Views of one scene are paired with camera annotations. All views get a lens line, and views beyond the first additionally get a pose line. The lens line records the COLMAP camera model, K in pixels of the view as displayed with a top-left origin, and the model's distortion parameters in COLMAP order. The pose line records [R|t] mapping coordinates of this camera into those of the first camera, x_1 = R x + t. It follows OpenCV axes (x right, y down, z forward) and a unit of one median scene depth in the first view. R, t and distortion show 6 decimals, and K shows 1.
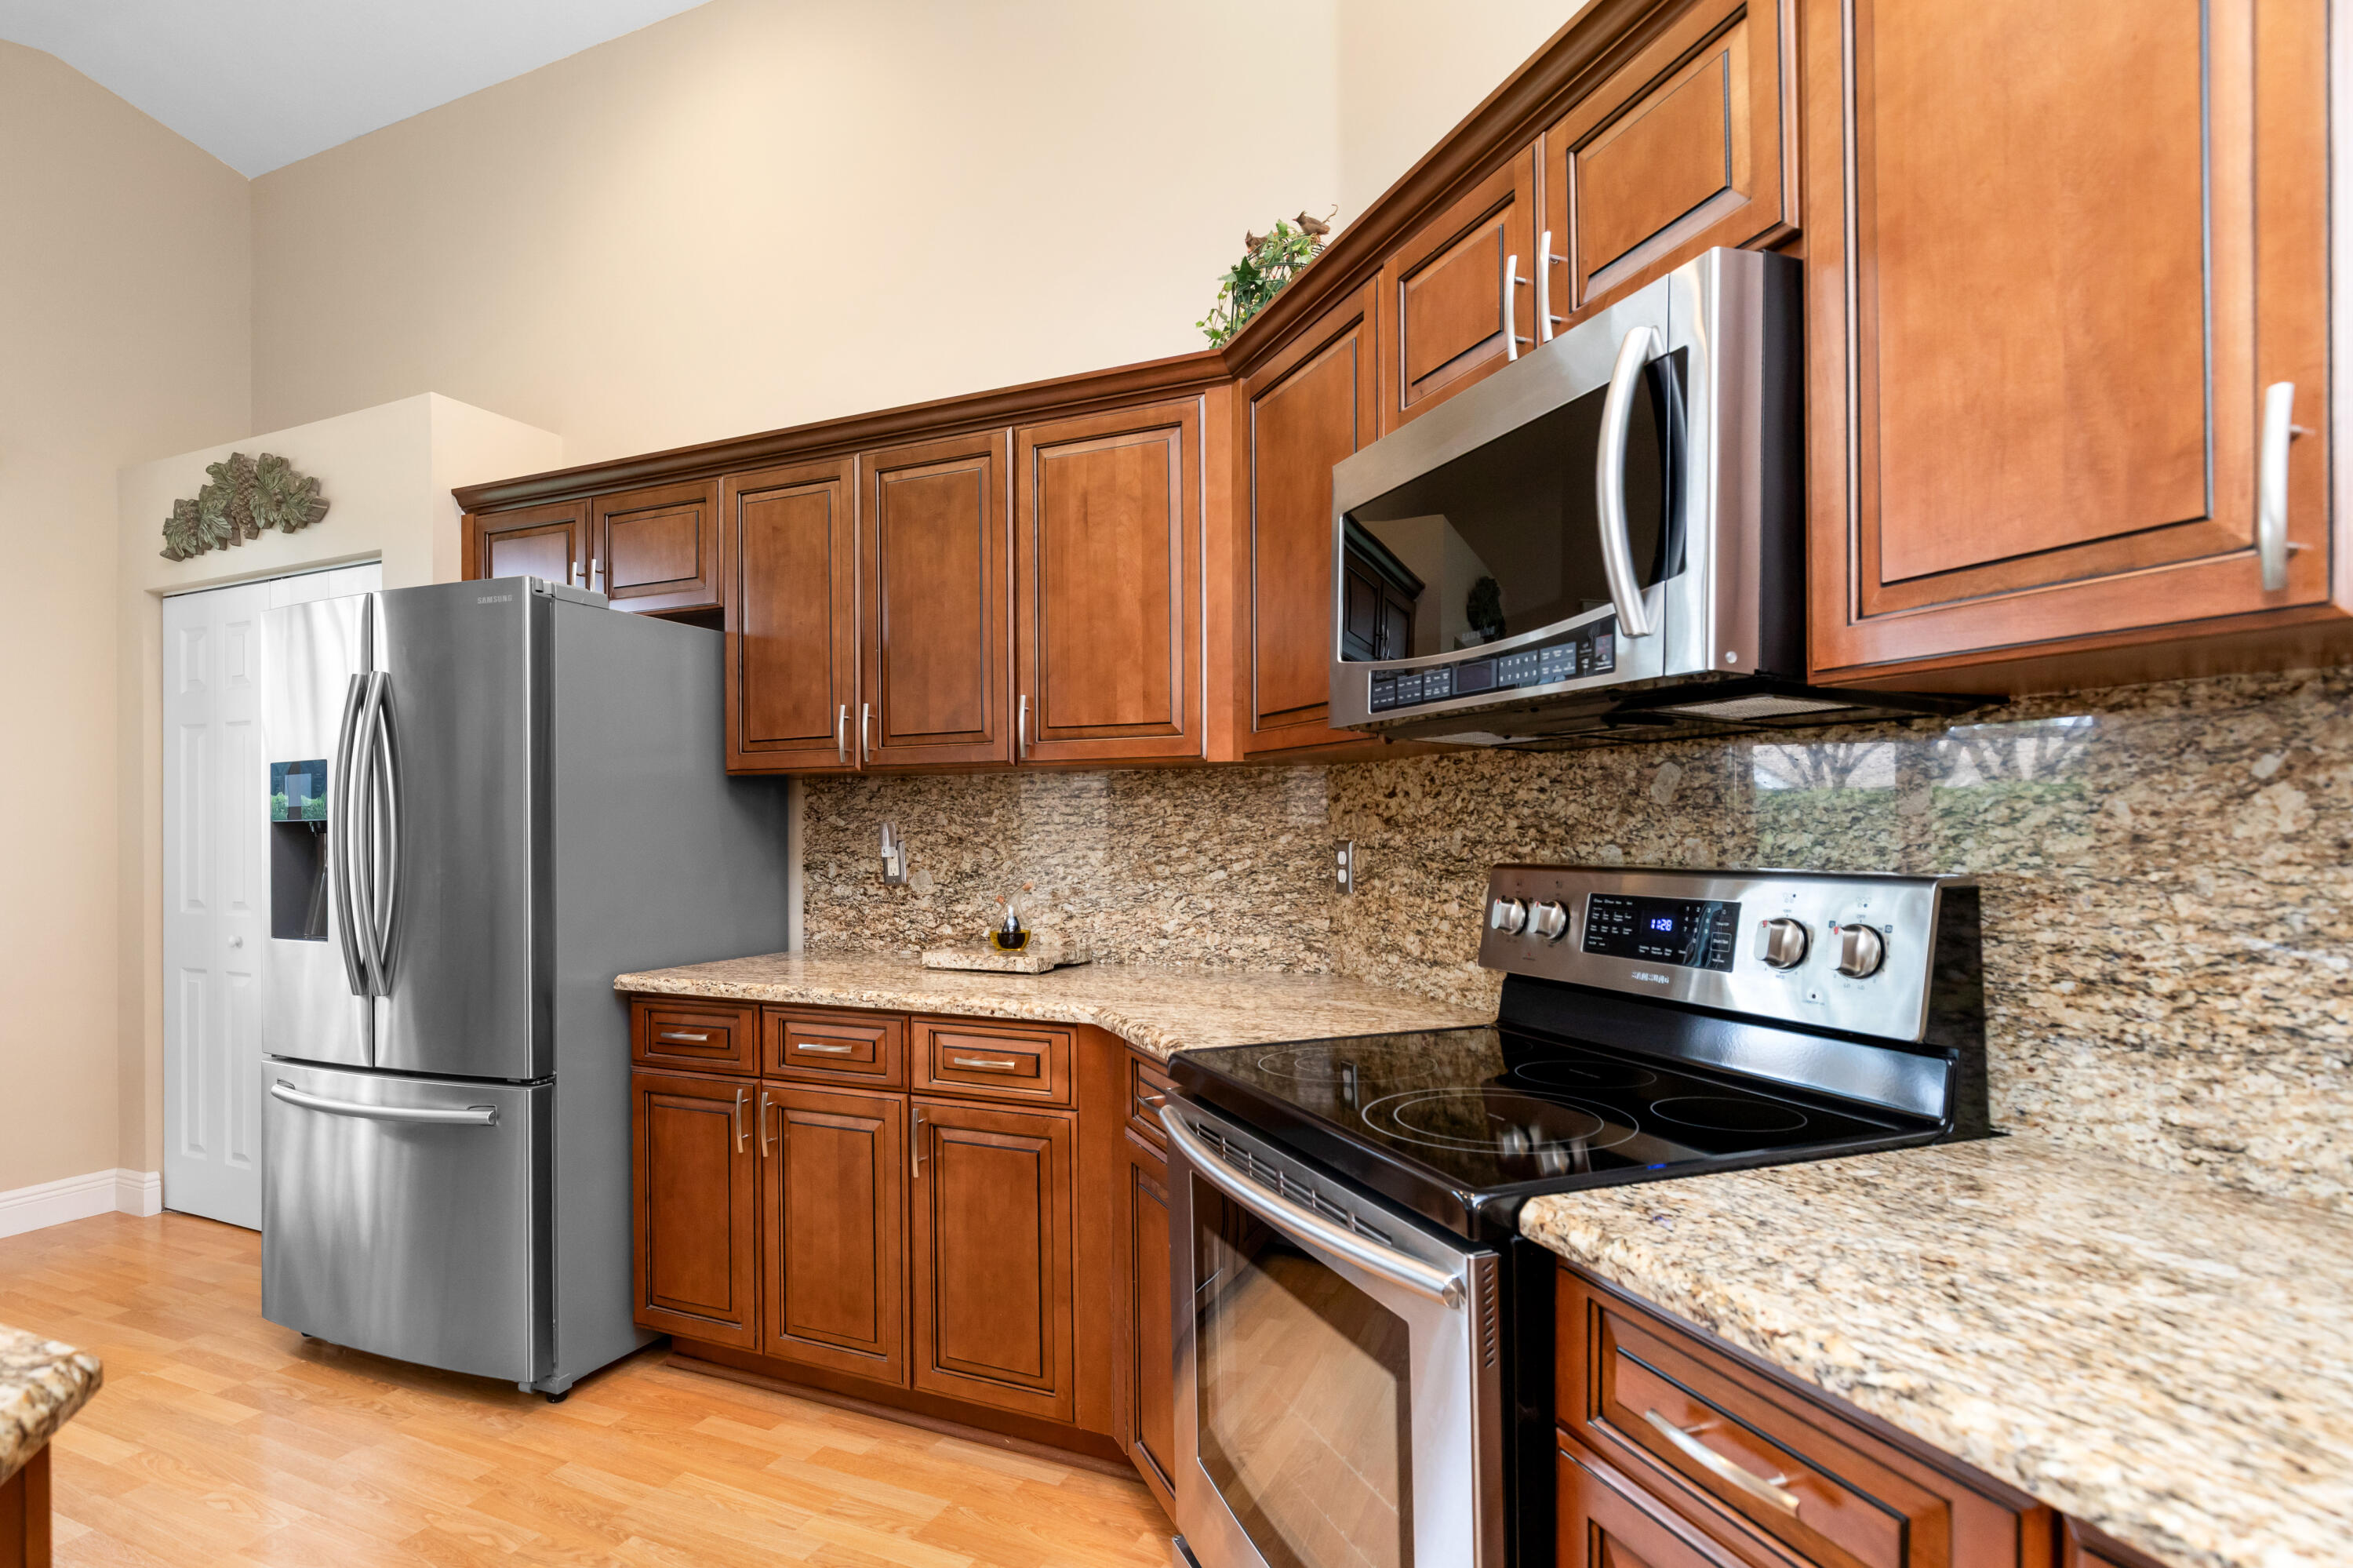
lens RADIAL K [[1230.5, 0, 1180.4], [0, 1230.5, 826.7], [0, 0, 1]] dist [0.001823, 0.000310]
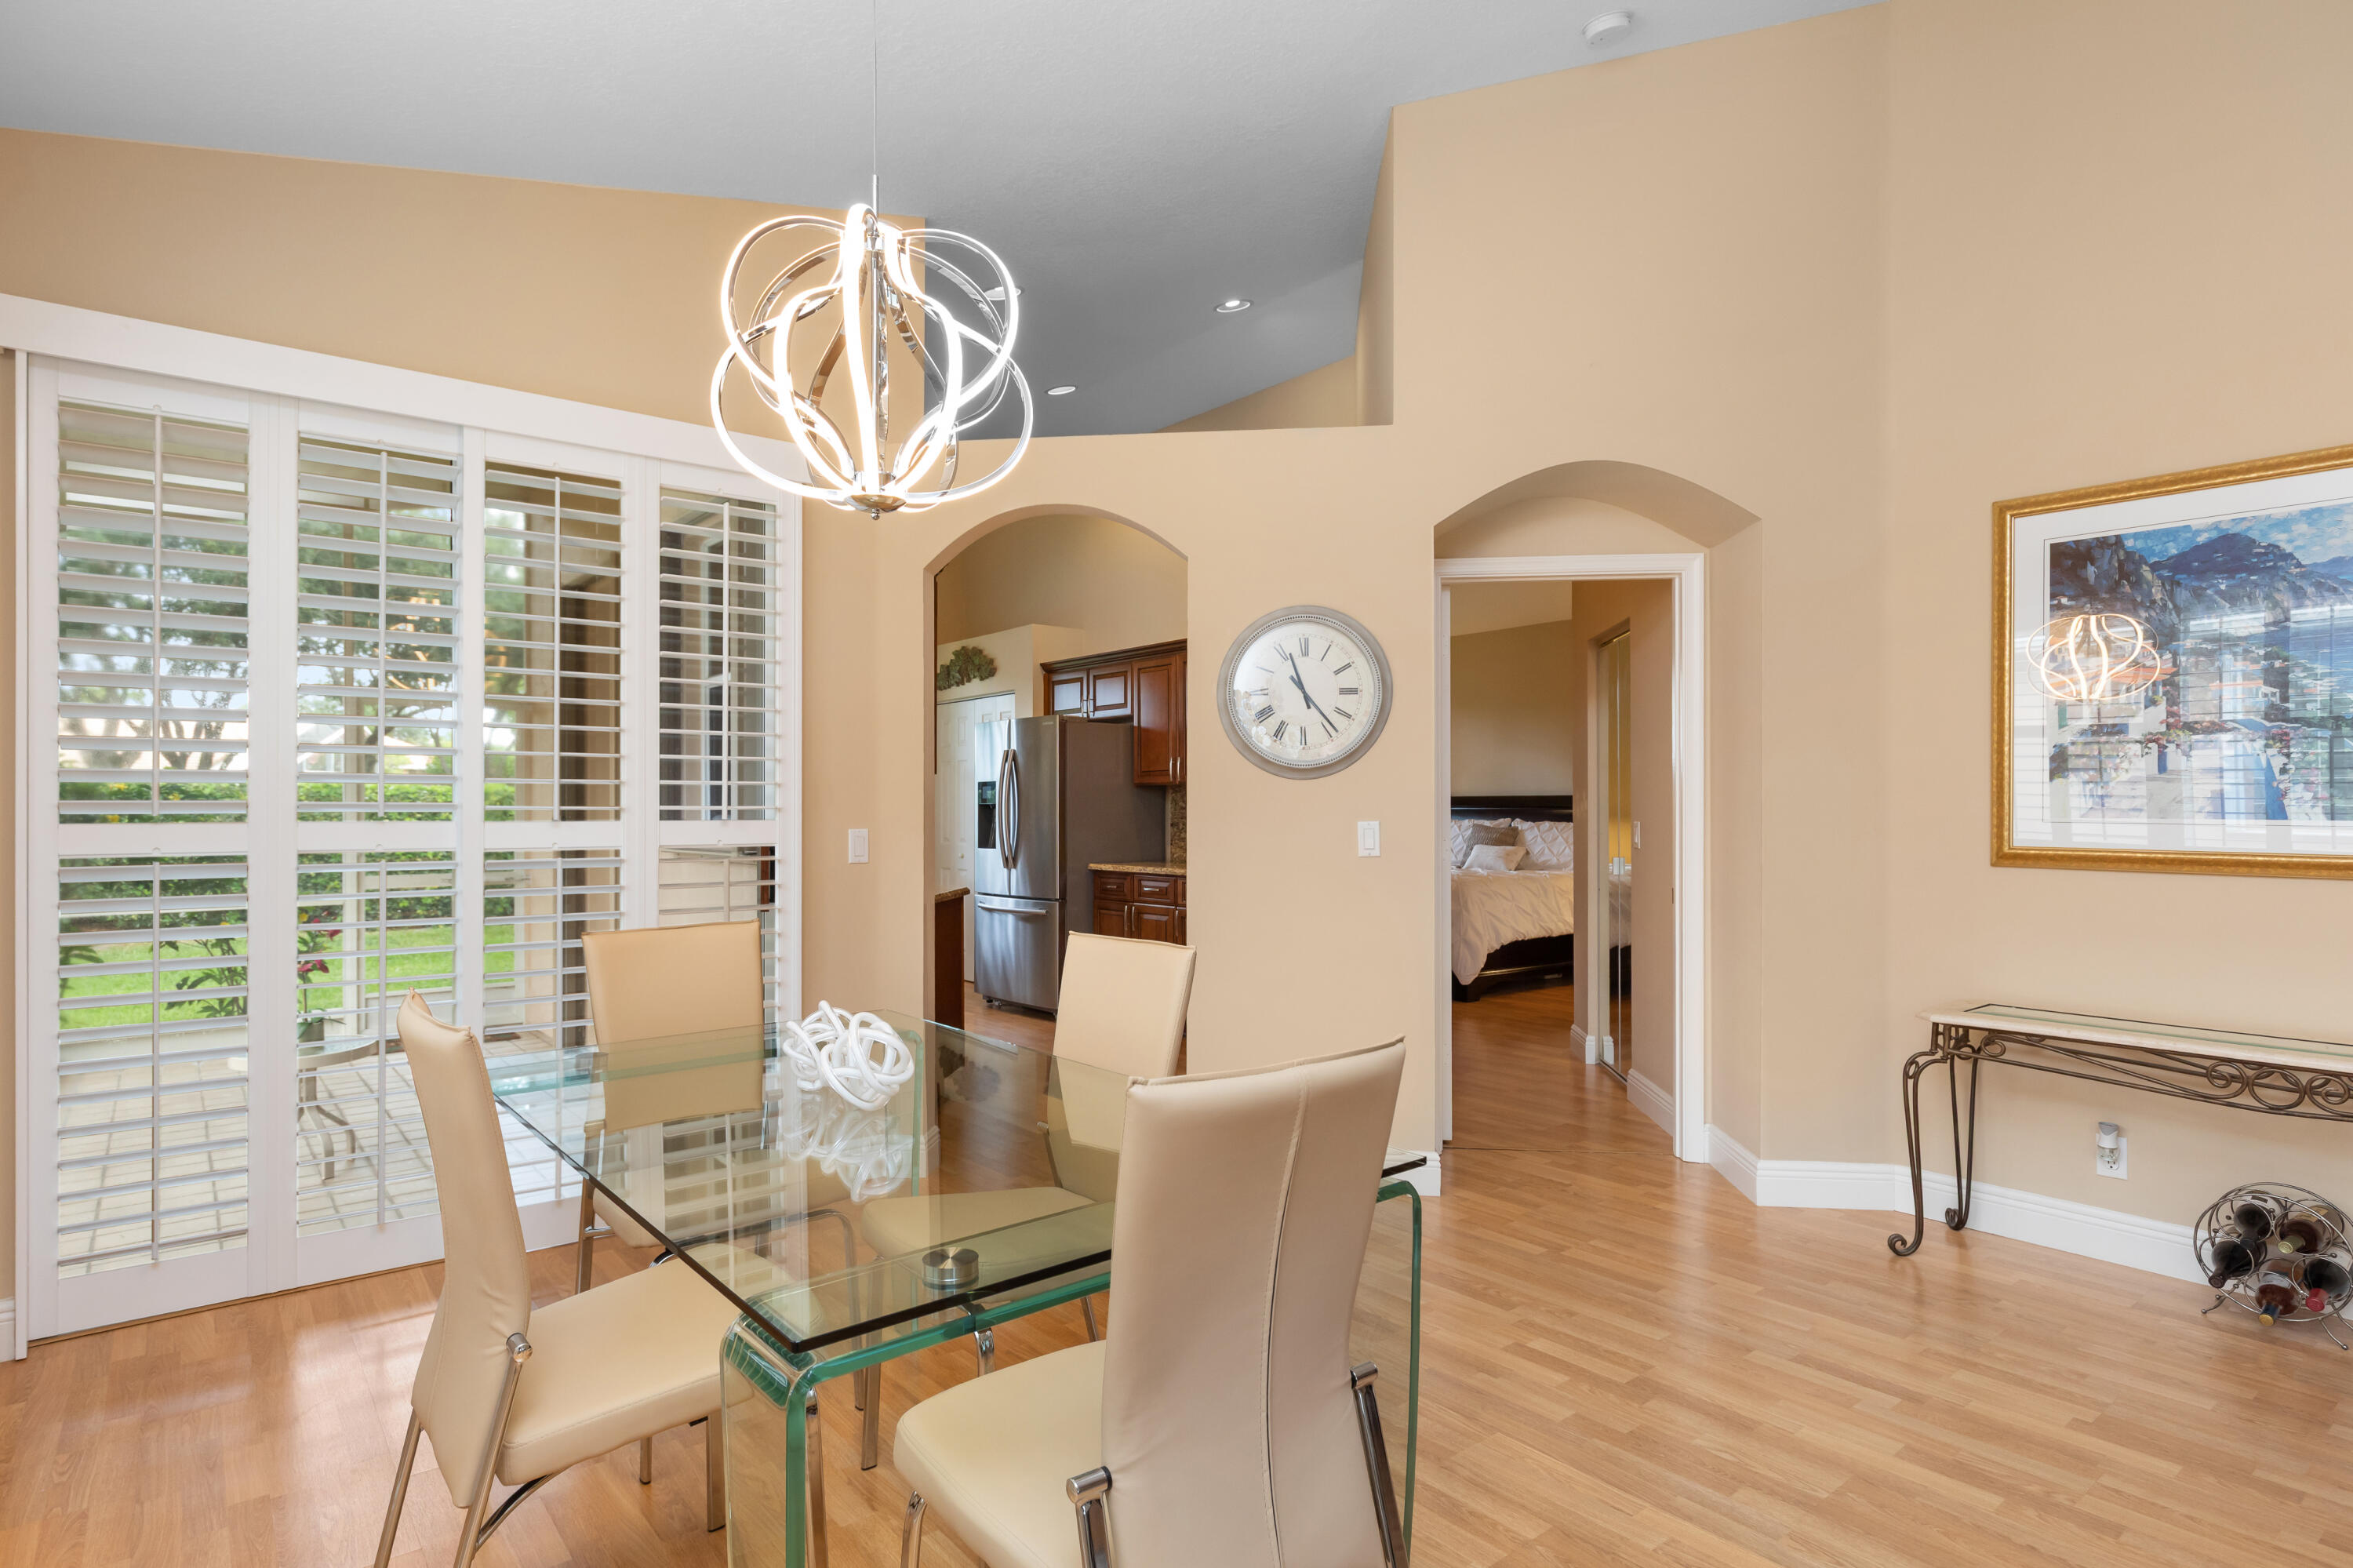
lens RADIAL K [[1230.5, 0, 1180.4], [0, 1230.5, 826.7], [0, 0, 1]] dist [0.001823, 0.000310]
pose [[0.900921, 0.012531, -0.433802, 0.783597], [-0.007675, 0.999887, 0.012945, 0.006573], [0.433915, -0.008333, 0.900915, -1.168194]]
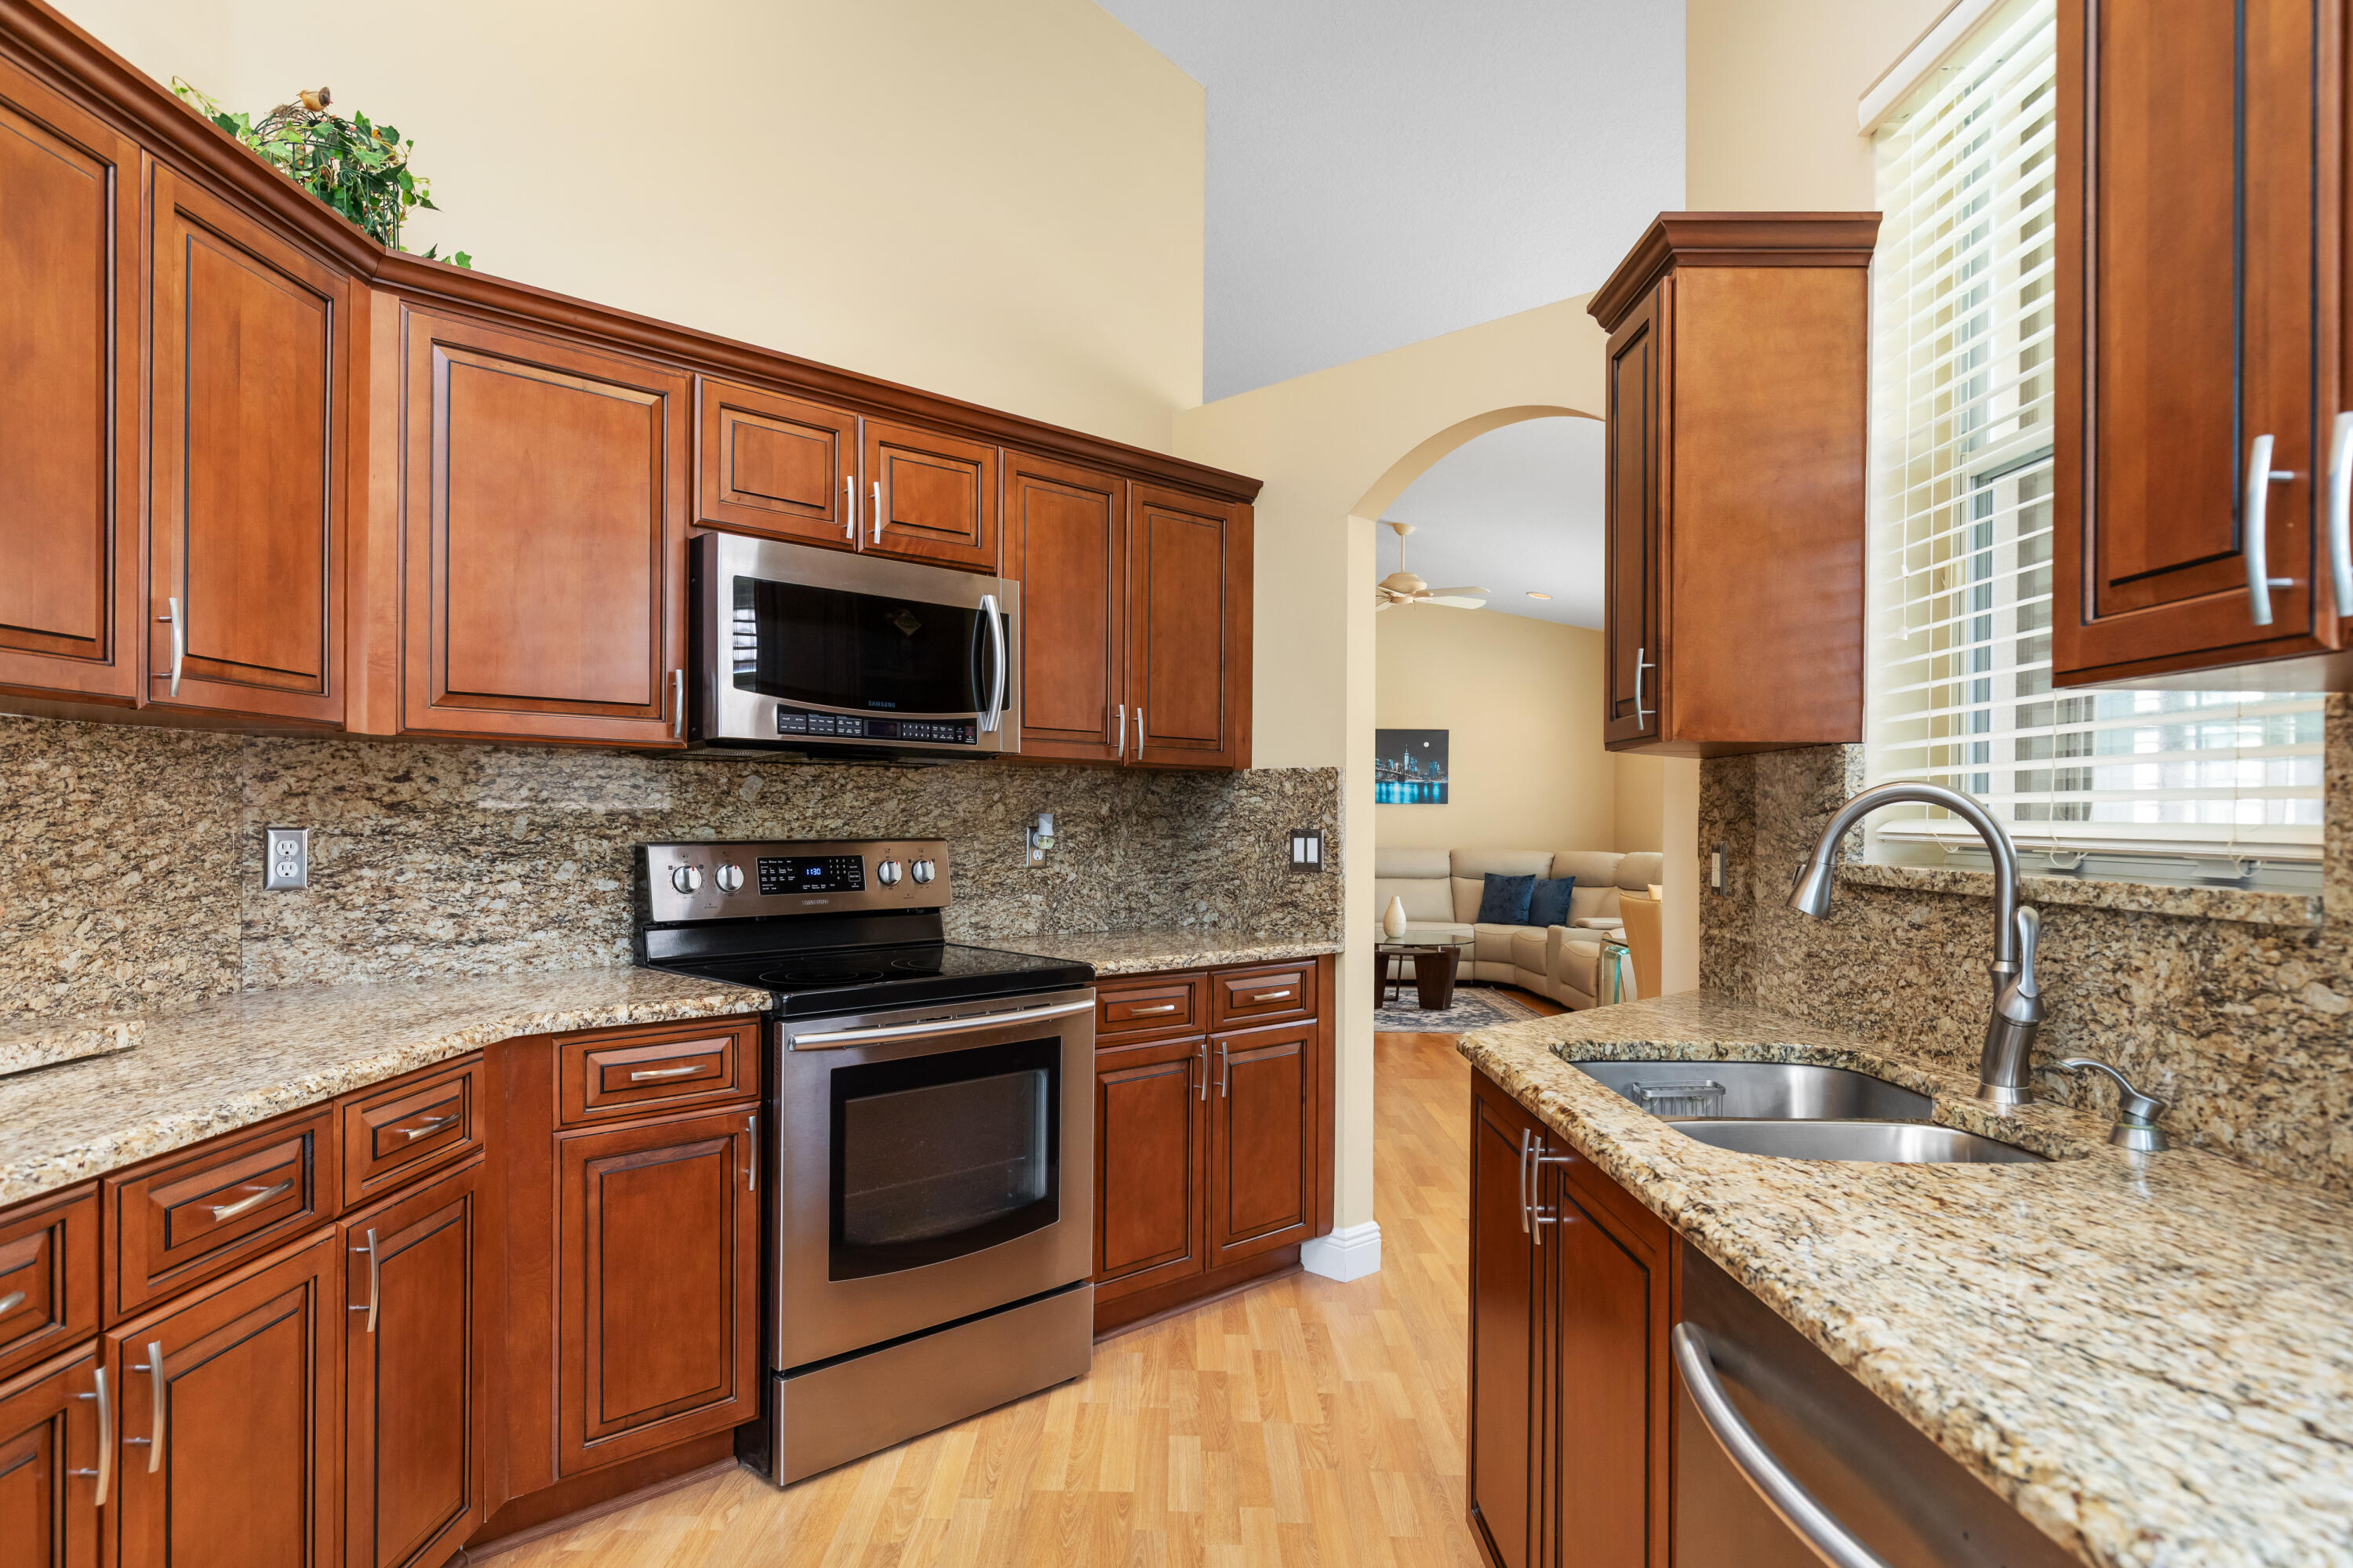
lens RADIAL K [[1415.0, 0, 1174.7], [0, 1415.0, 812.7], [0, 0, 1]] dist [0.000985, 0.000814]
pose [[-0.423857, 0.004962, 0.905716, -0.962679], [-0.004291, 0.999963, -0.007486, 0.005392], [-0.905719, -0.007059, -0.423819, 0.815575]]
